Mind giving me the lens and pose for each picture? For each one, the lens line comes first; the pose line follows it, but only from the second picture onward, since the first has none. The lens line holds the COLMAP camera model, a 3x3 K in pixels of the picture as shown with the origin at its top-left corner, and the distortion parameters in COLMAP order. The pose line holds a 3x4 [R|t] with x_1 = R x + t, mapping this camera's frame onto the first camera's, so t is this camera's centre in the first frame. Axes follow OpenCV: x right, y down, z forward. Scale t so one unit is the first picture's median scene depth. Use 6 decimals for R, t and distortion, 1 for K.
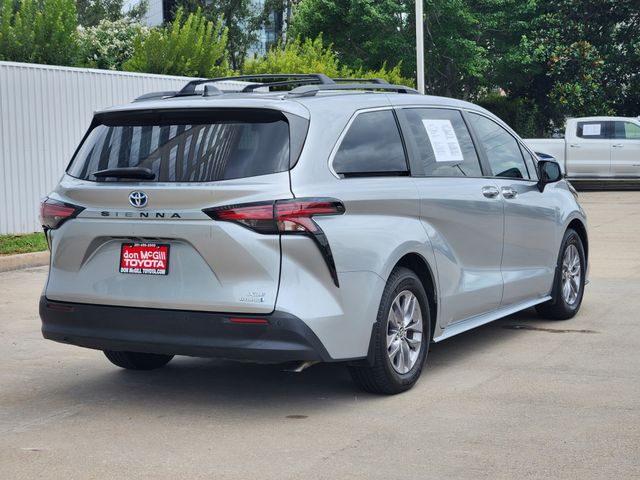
lens RADIAL K [[1209.3, 0, 320.0], [0, 1209.3, 240.0], [0, 0, 1]] dist [-0.045197, 0.116973]
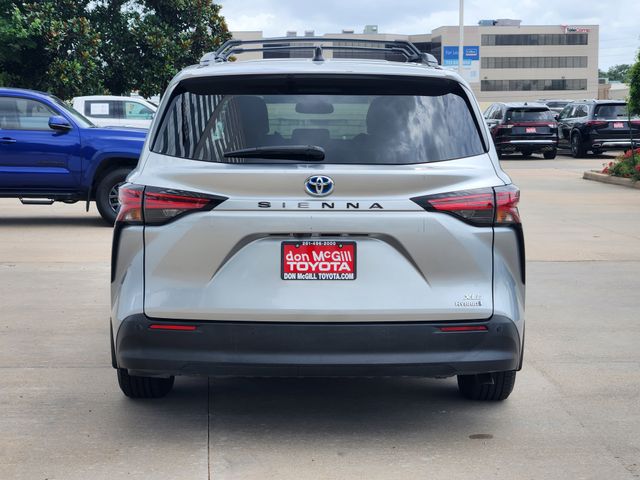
lens RADIAL K [[1209.3, 0, 320.0], [0, 1209.3, 240.0], [0, 0, 1]] dist [-0.045197, 0.116973]
pose [[0.866766, -0.027921, 0.497932, -0.538611], [0.019652, 0.999568, 0.021841, -0.015415], [-0.498327, -0.009146, 0.866941, 0.308951]]
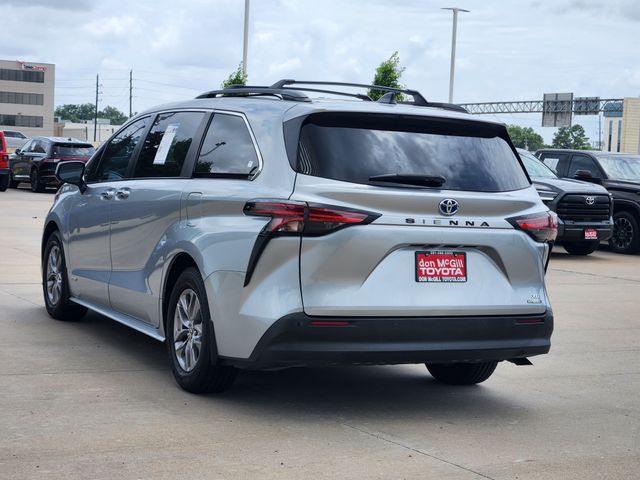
lens RADIAL K [[1209.3, 0, 320.0], [0, 1209.3, 240.0], [0, 0, 1]] dist [-0.045197, 0.116973]
pose [[0.546129, 0.000339, 0.837701, -1.029075], [0.004511, 0.999984, -0.003346, -0.003671], [-0.837689, 0.005606, 0.546119, 0.538818]]
